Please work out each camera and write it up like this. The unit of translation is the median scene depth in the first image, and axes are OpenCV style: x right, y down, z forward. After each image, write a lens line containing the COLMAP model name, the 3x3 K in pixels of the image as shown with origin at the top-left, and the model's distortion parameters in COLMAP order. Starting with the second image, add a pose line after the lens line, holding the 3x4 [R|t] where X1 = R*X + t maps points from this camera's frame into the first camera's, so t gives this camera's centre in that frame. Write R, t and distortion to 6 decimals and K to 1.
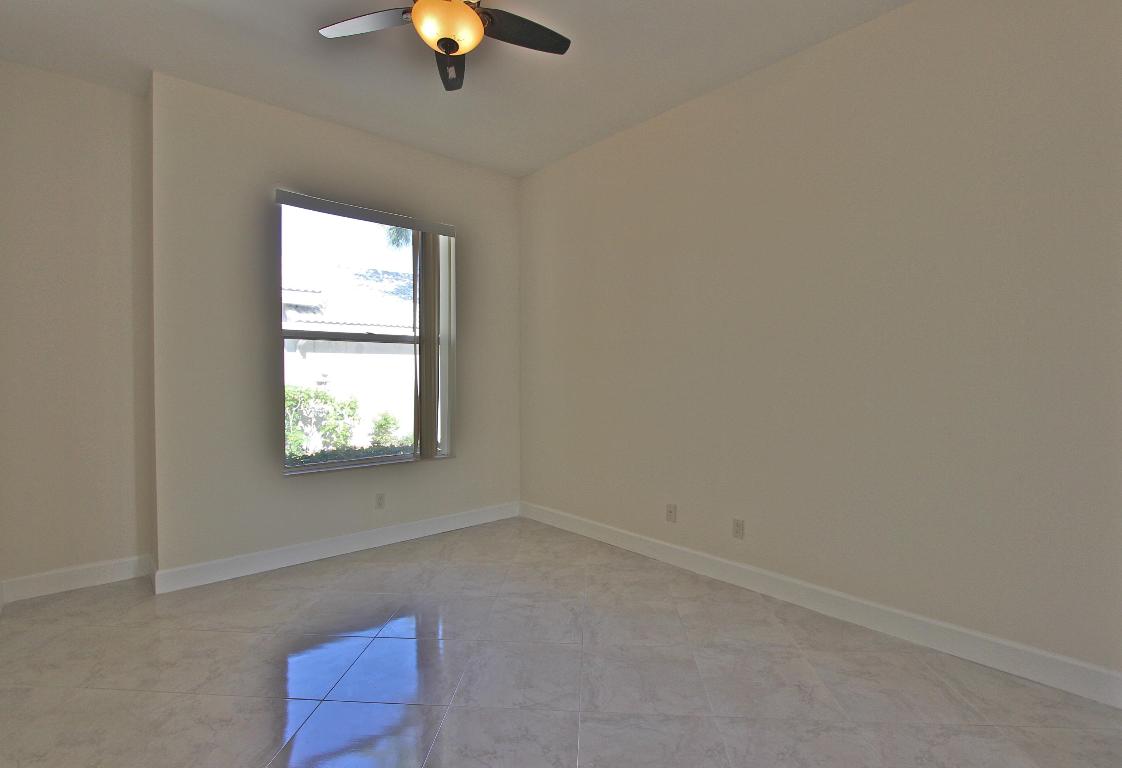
lens RADIAL K [[521.8, 0, 558.1], [0, 521.8, 382.3], [0, 0, 1]] dist [0.005688, 0.000354]
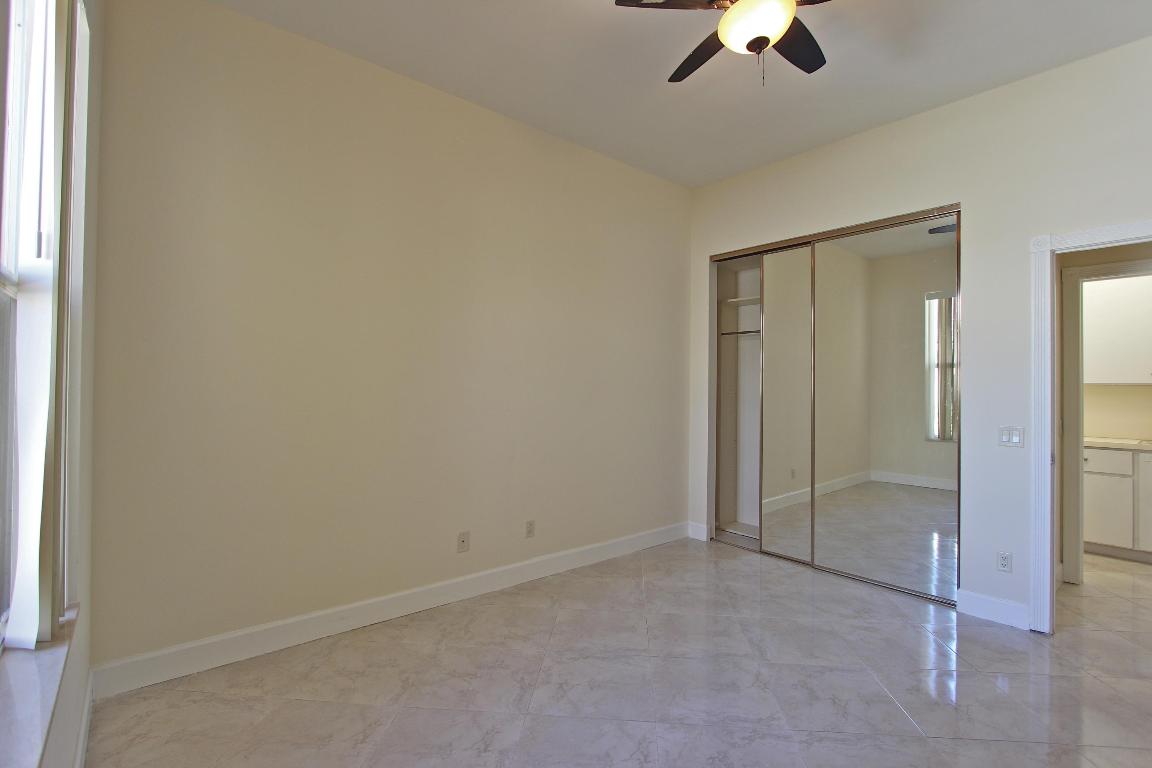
lens RADIAL K [[530.2, 0, 574.7], [0, 530.2, 384.7], [0, 0, 1]] dist [-0.003370, -0.000249]
pose [[0.020294, 0.010997, 0.999734, -0.775775], [-0.002936, 0.999936, -0.010940, -0.013620], [-0.999790, -0.002713, 0.020325, 0.878360]]
